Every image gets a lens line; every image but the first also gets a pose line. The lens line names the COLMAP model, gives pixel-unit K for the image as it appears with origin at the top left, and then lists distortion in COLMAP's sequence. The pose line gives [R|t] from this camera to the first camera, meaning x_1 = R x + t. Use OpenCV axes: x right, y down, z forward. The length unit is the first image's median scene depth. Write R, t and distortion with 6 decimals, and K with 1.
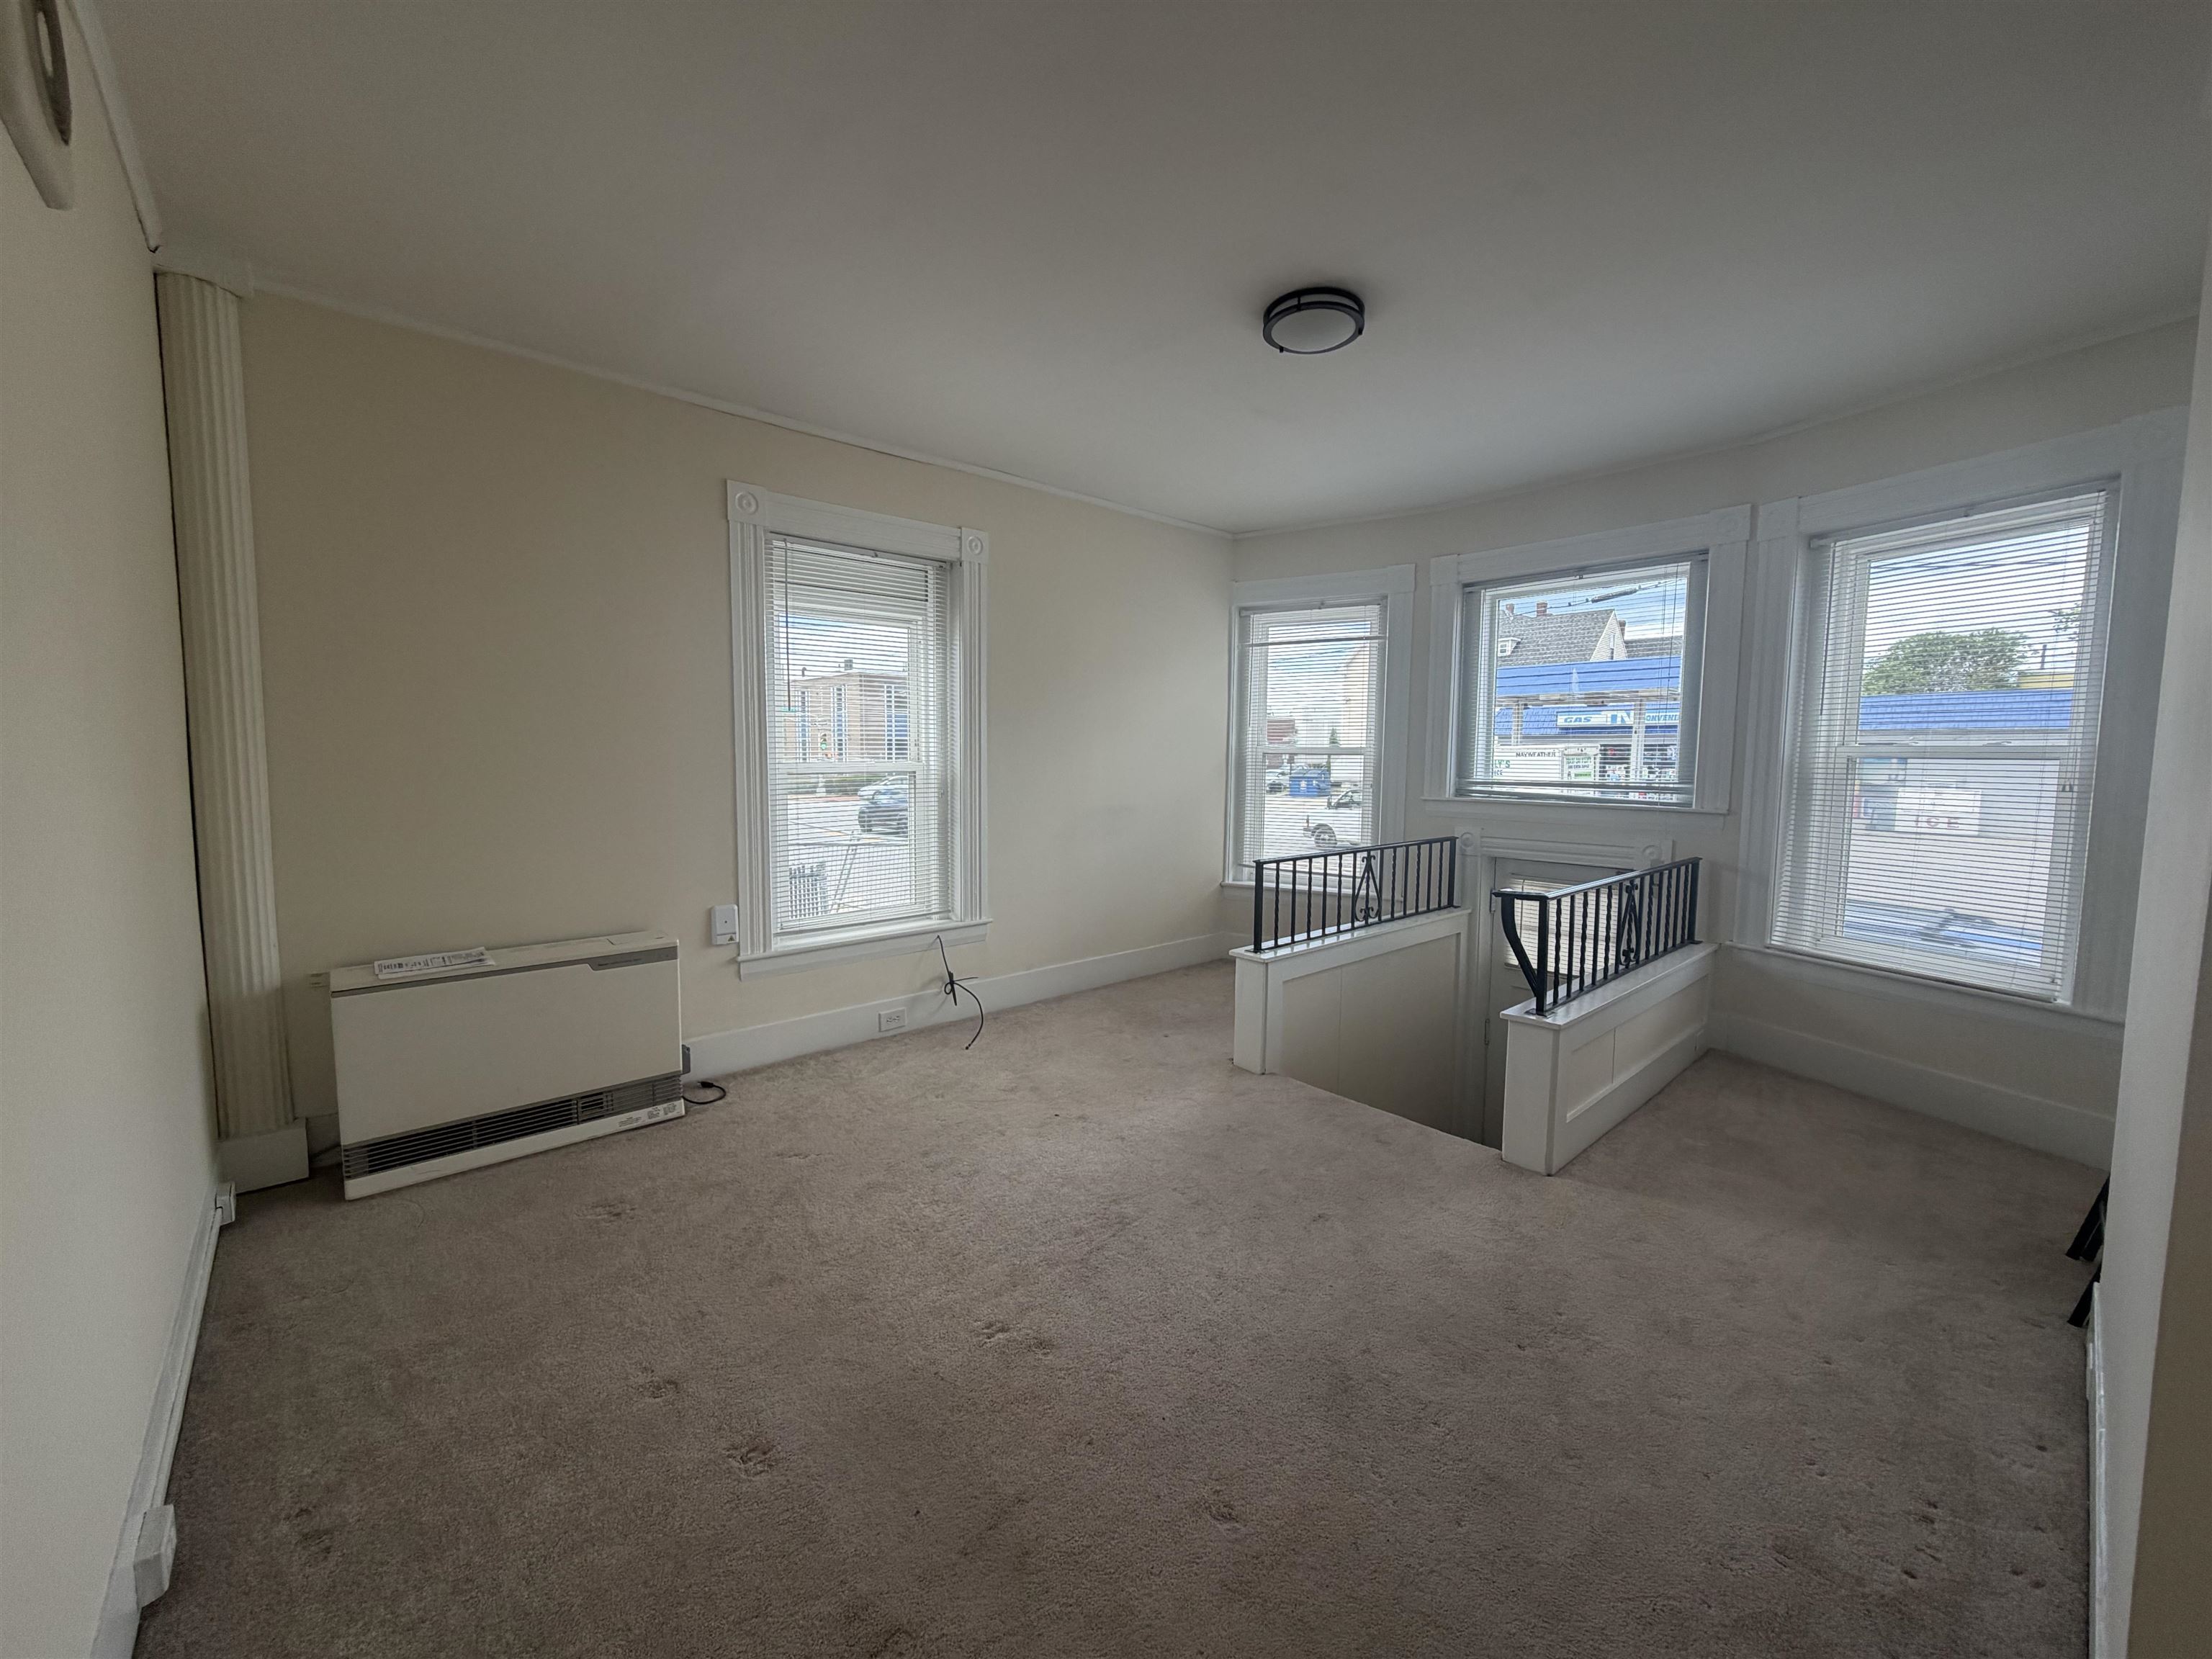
lens RADIAL K [[870.2, 0, 1112.3], [0, 870.2, 821.1], [0, 0, 1]] dist [-0.000142, 0.000110]
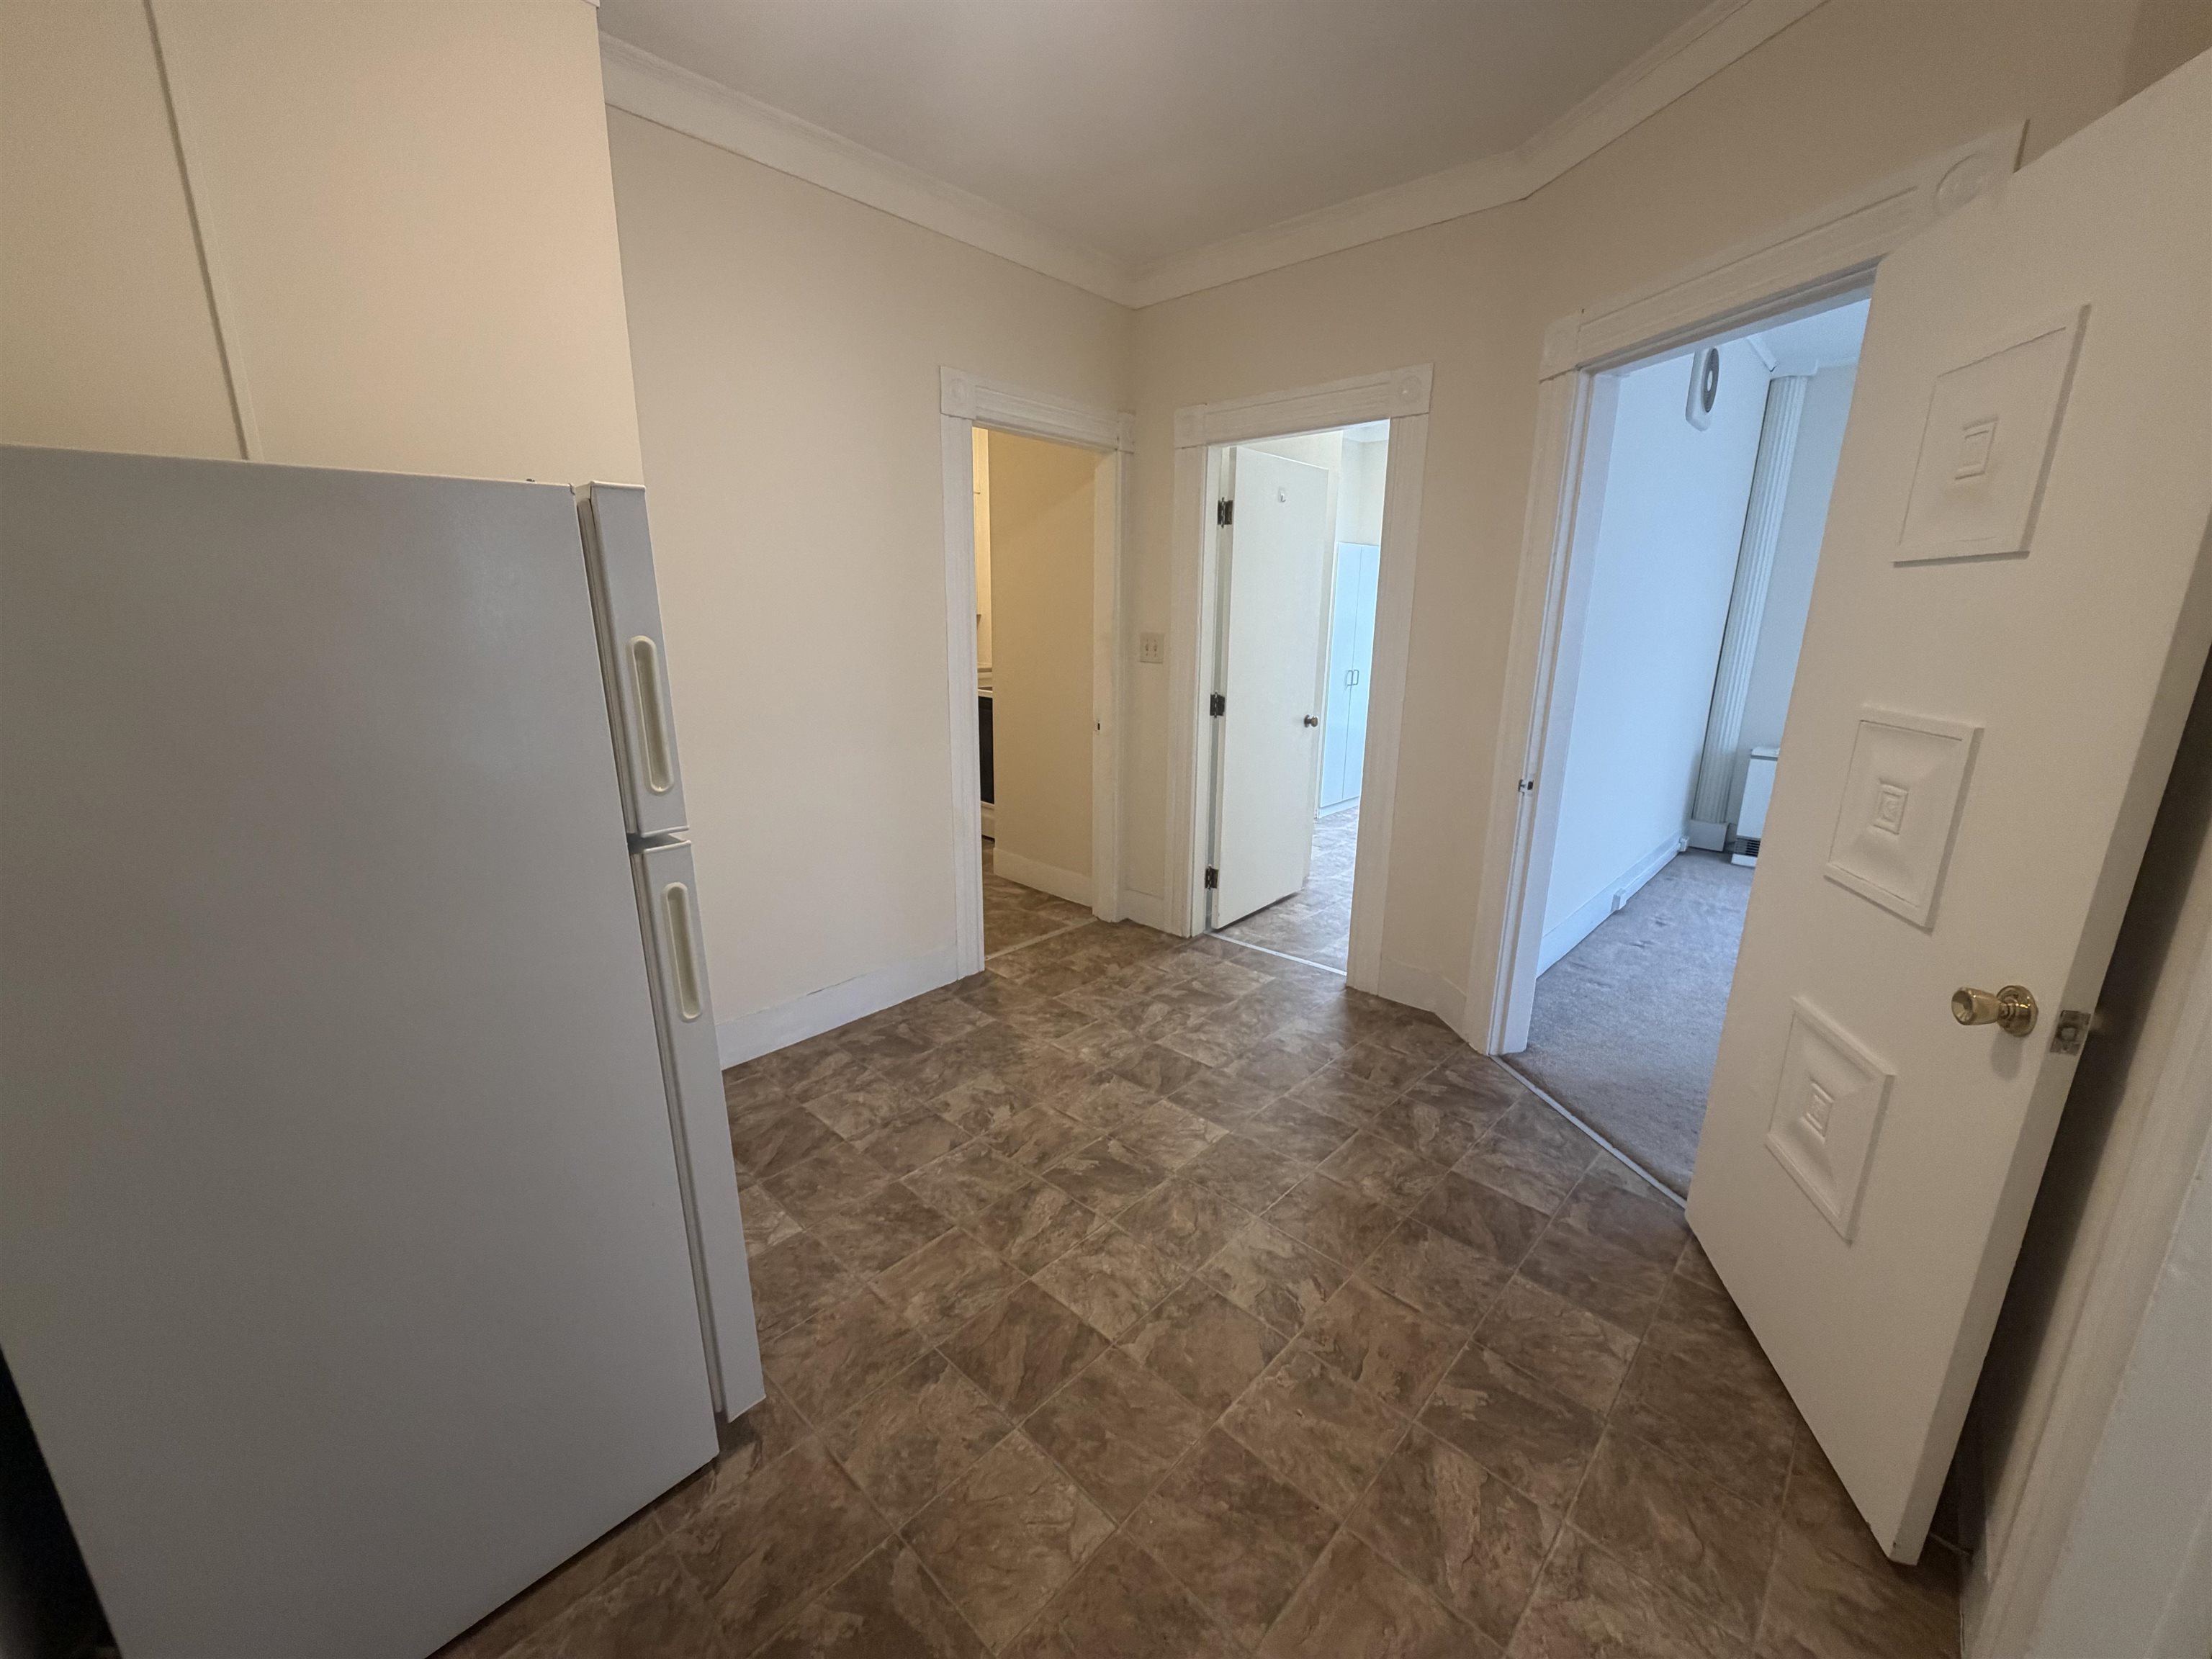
lens RADIAL K [[877.7, 0, 1100.9], [0, 877.7, 814.5], [0, 0, 1]] dist [0.023816, 0.000453]
pose [[0.082643, 0.226756, -0.970439, 0.956348], [-0.089764, 0.971506, 0.219361, 0.022912], [0.992528, 0.068982, 0.100643, -0.638129]]
